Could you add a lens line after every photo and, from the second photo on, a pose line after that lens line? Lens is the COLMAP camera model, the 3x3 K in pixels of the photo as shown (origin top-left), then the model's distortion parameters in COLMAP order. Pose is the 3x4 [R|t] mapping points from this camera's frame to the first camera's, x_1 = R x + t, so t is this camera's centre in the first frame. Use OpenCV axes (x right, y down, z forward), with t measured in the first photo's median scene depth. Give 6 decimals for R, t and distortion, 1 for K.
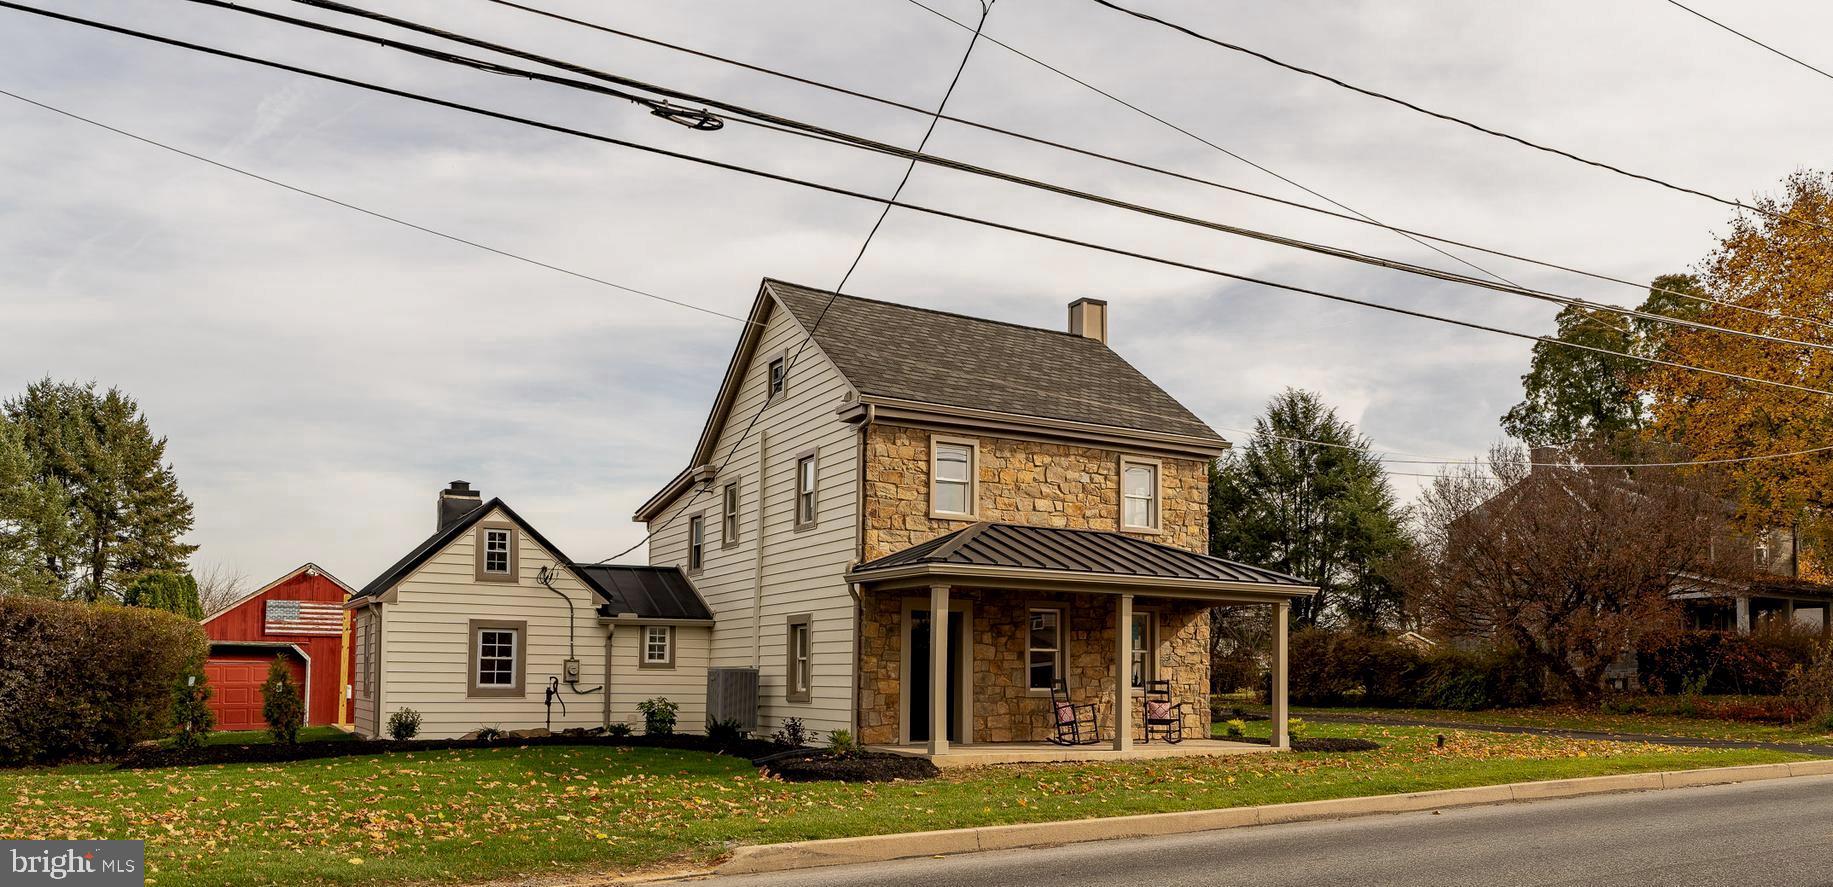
lens RADIAL K [[1207.1, 0, 923.4], [0, 1207.1, 631.8], [0, 0, 1]] dist [-0.002752, -0.003609]
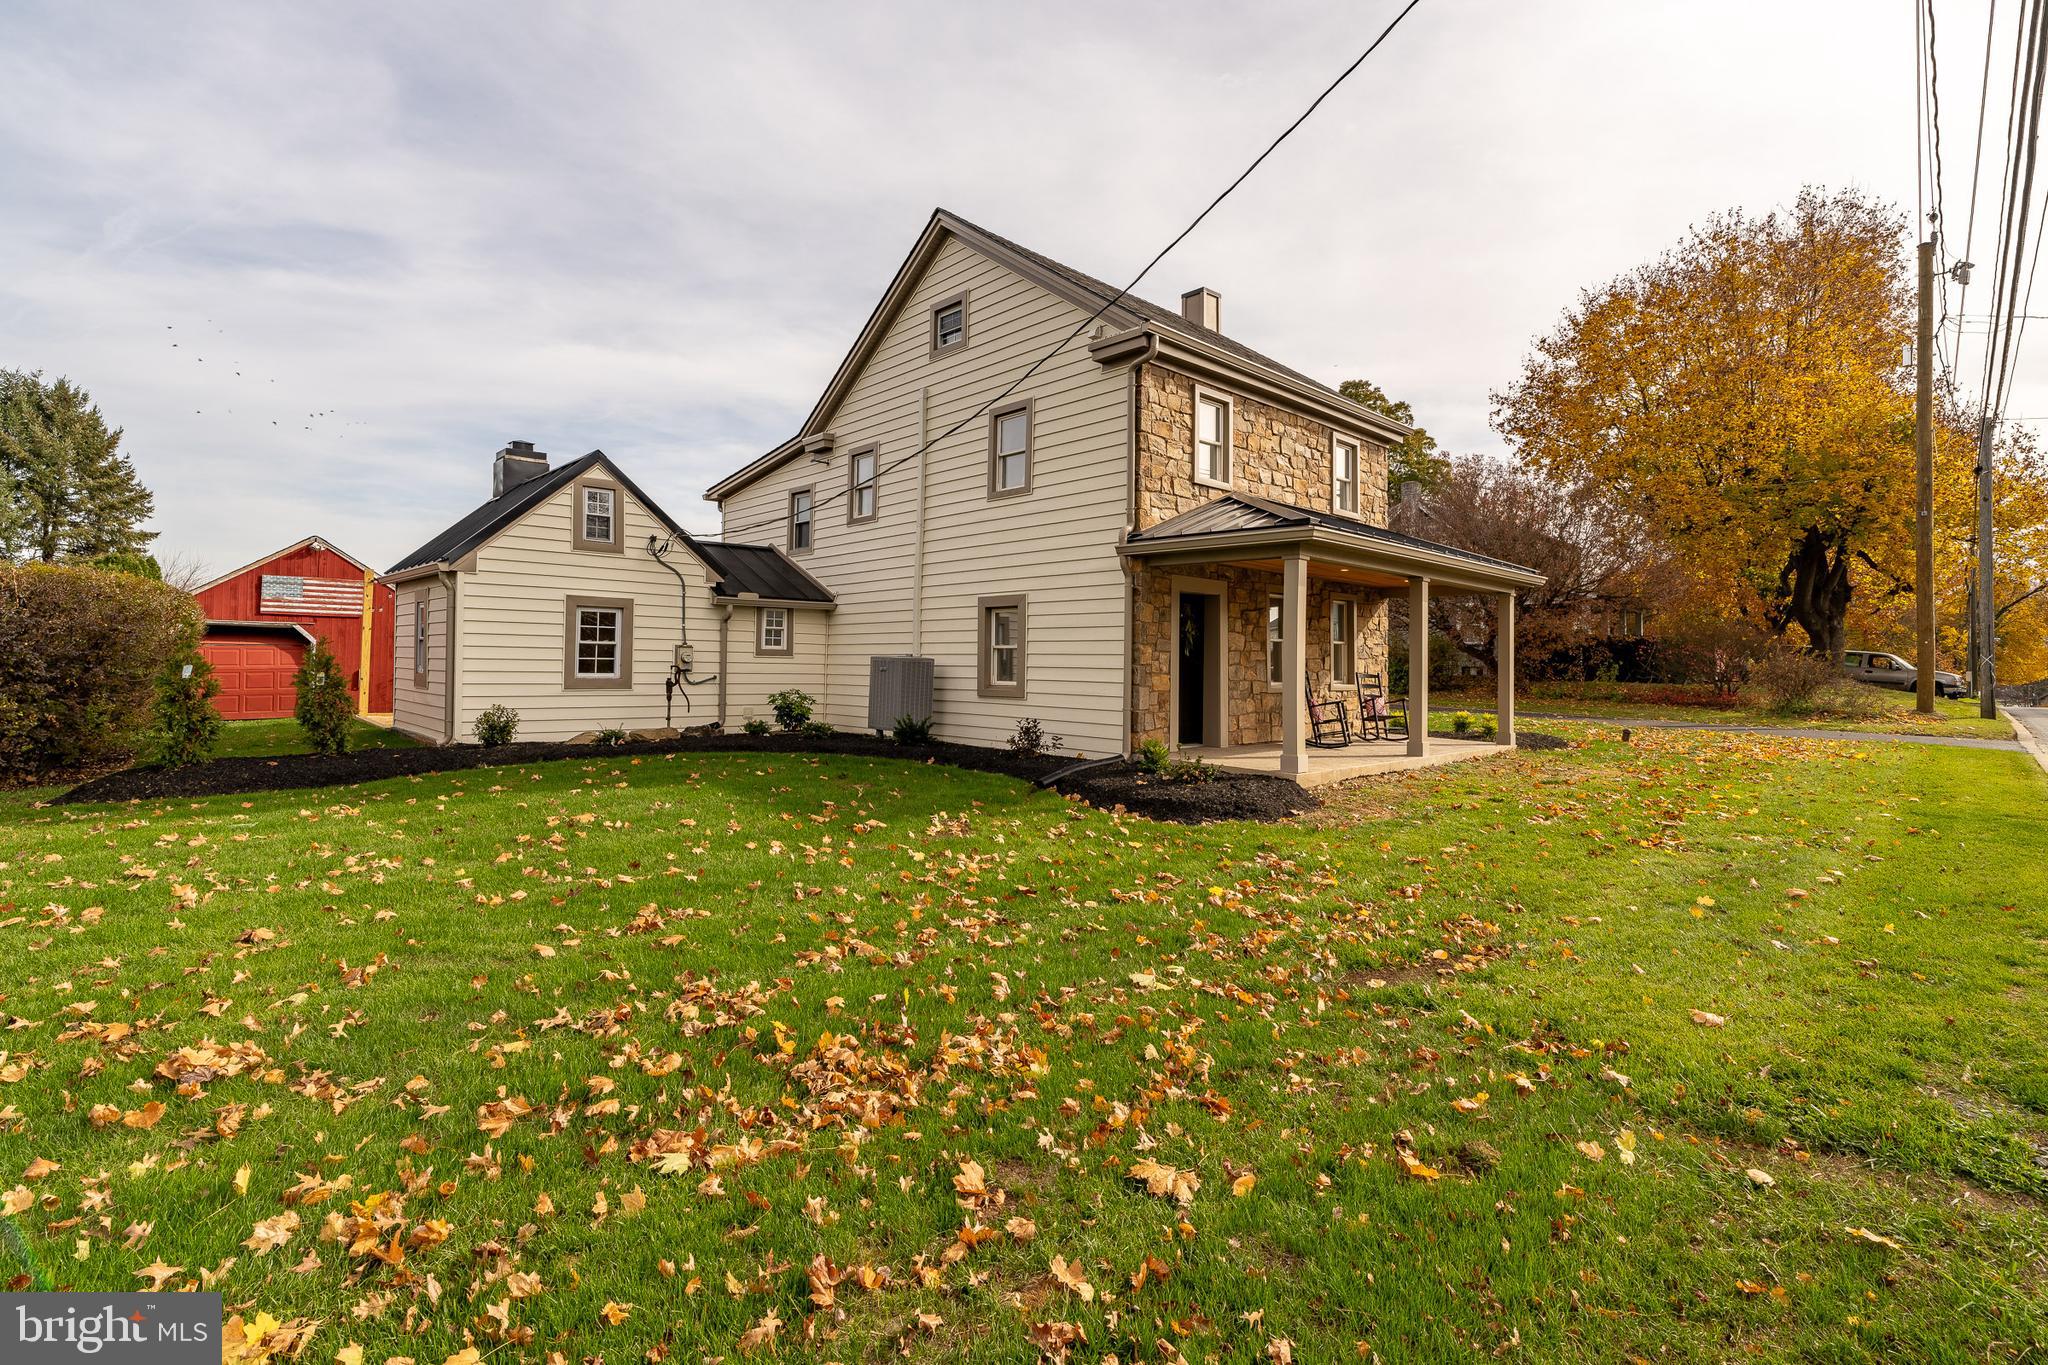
lens RADIAL K [[938.4, 0, 1020.1], [0, 938.4, 654.7], [0, 0, 1]] dist [-0.009446, 0.001180]
pose [[0.979239, 0.007652, 0.202563, -0.200494], [-0.014039, 0.999448, 0.030115, 0.006624], [-0.202221, -0.032333, 0.978806, 0.307339]]
